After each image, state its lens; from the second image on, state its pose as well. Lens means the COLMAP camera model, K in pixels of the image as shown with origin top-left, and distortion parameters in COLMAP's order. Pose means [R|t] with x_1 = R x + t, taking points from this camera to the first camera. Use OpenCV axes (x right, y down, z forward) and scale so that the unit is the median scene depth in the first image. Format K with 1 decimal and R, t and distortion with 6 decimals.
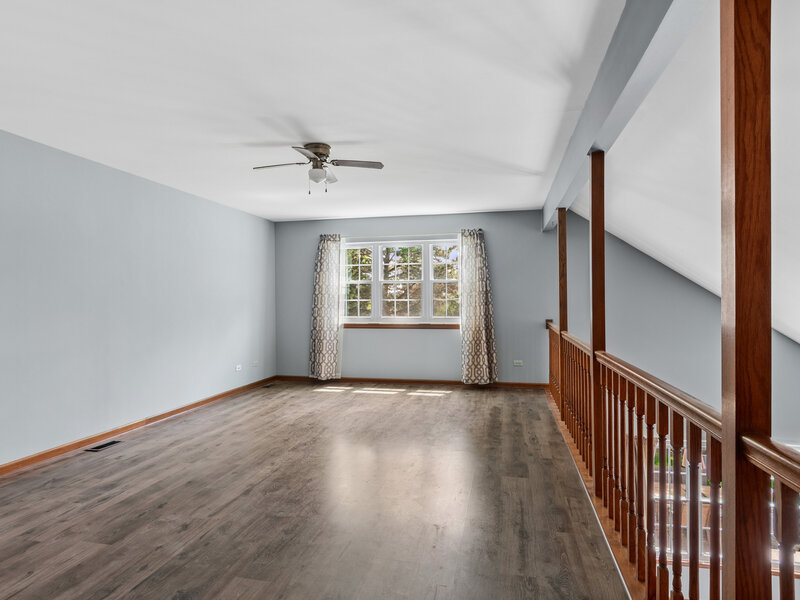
lens RADIAL K [[481.5, 0, 401.8], [0, 481.5, 297.8], [0, 0, 1]] dist [0.012138, -0.012462]
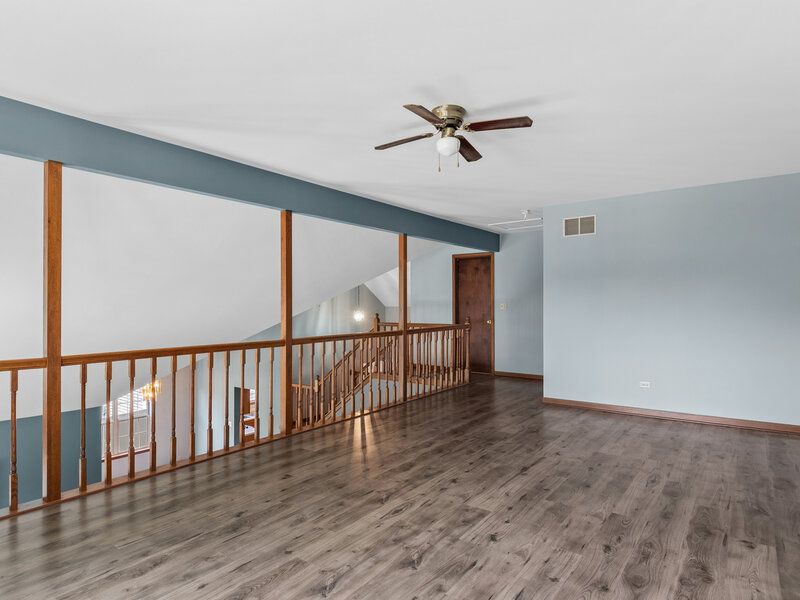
lens RADIAL K [[481.5, 0, 402.8], [0, 481.5, 301.8], [0, 0, 1]] dist [0.012138, -0.012462]
pose [[-0.918148, 0.007525, 0.396166, -0.431639], [0.004871, 0.999958, -0.007703, 0.008355], [-0.396207, -0.005143, -0.918147, 1.831609]]
